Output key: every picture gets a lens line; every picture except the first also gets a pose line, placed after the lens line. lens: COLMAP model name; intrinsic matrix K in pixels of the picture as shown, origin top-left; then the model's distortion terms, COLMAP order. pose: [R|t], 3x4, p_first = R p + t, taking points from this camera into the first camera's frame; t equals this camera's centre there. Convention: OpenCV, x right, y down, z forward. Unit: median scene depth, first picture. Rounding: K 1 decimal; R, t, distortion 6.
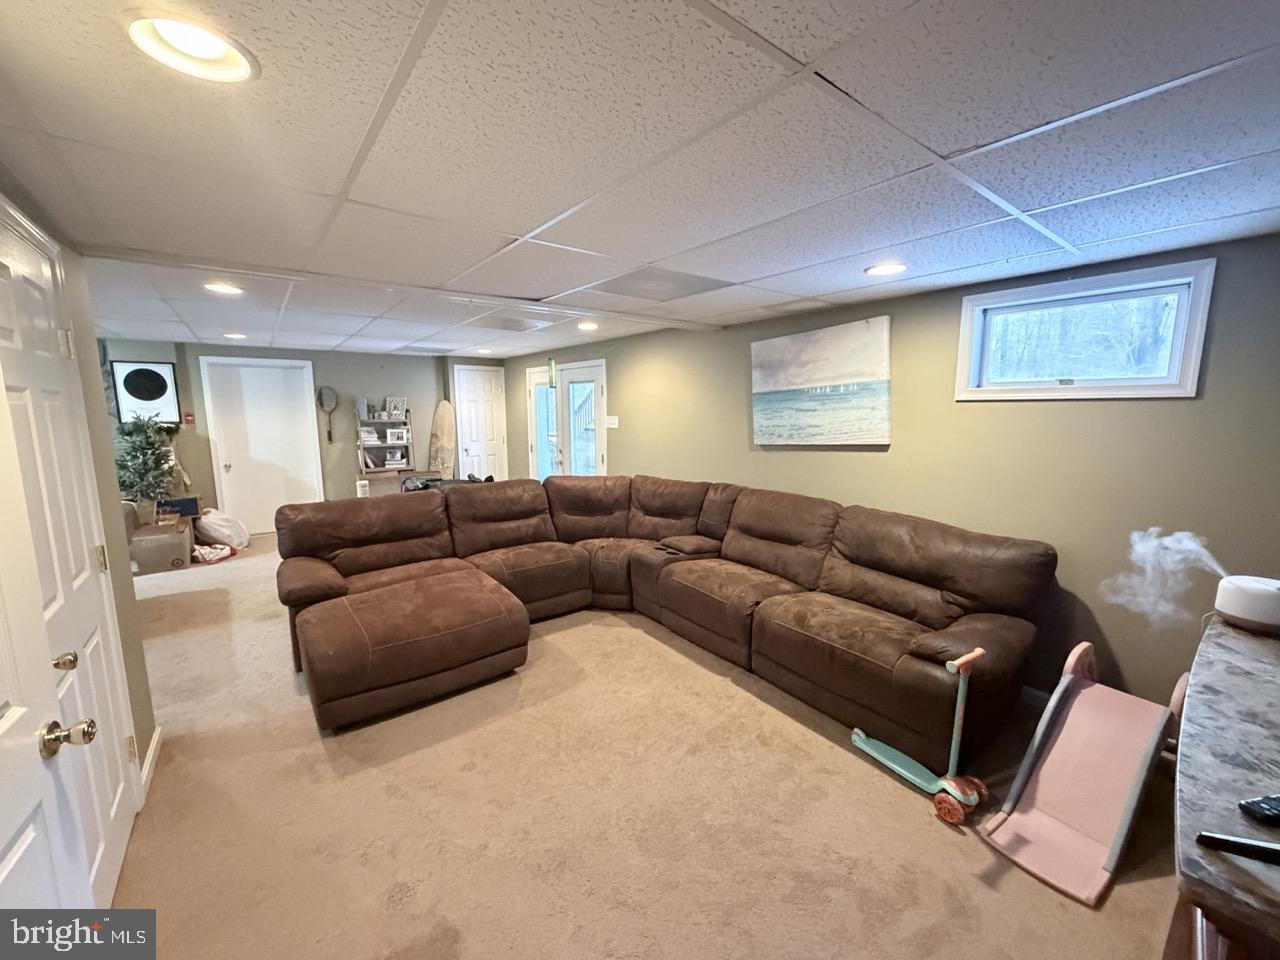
lens RADIAL K [[509.6, 0, 631.1], [0, 509.6, 481.8], [0, 0, 1]] dist [-0.001333, 0.000371]
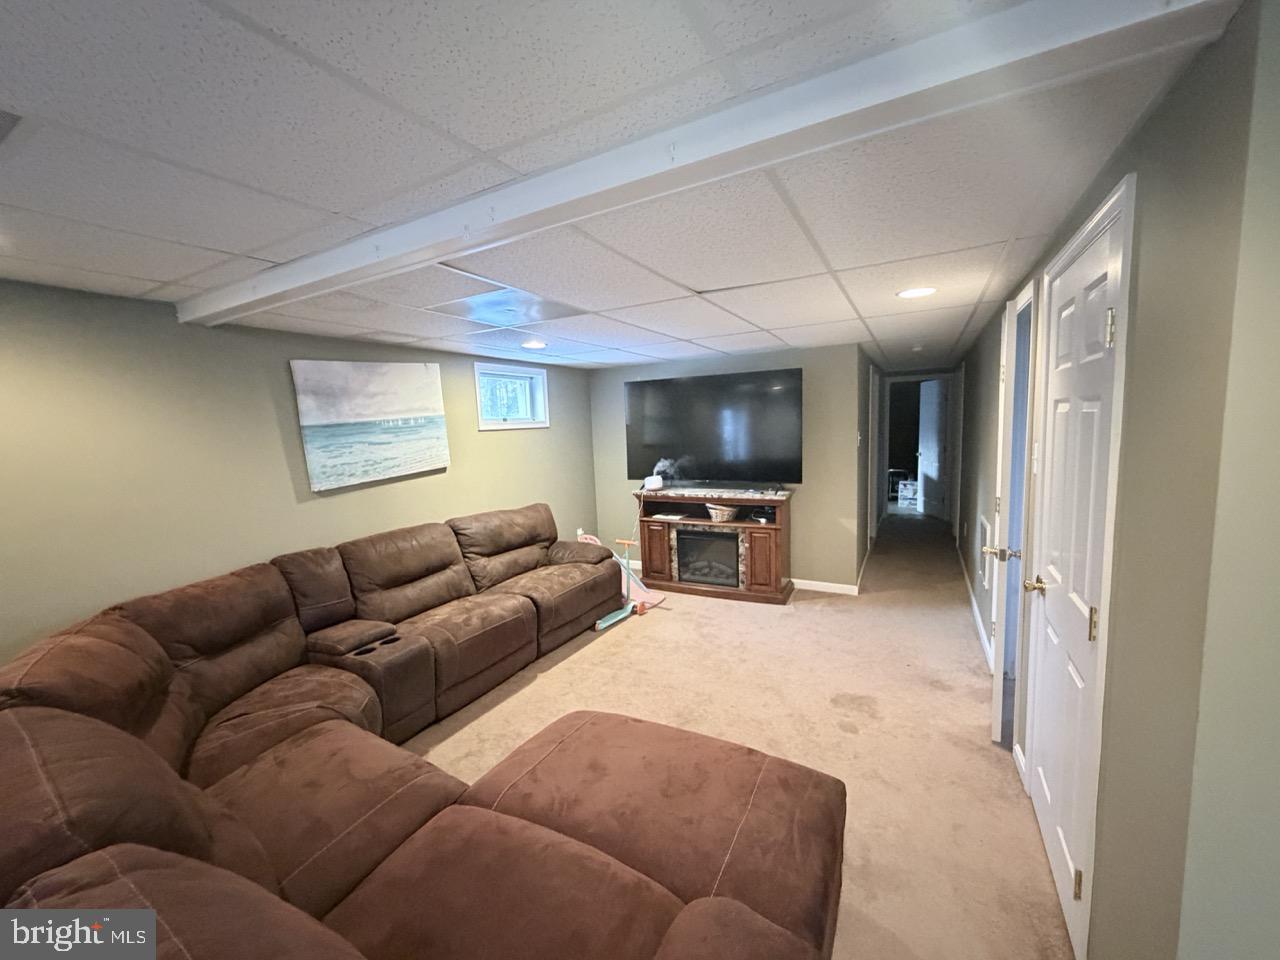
lens RADIAL K [[509.6, 0, 634.4], [0, 509.6, 478.6], [0, 0, 1]] dist [-0.001333, 0.000371]
pose [[-0.397528, -0.094172, 0.912745, -0.751299], [0.160051, 0.972355, 0.170029, -0.166770], [-0.903524, 0.213676, -0.371466, 0.961838]]
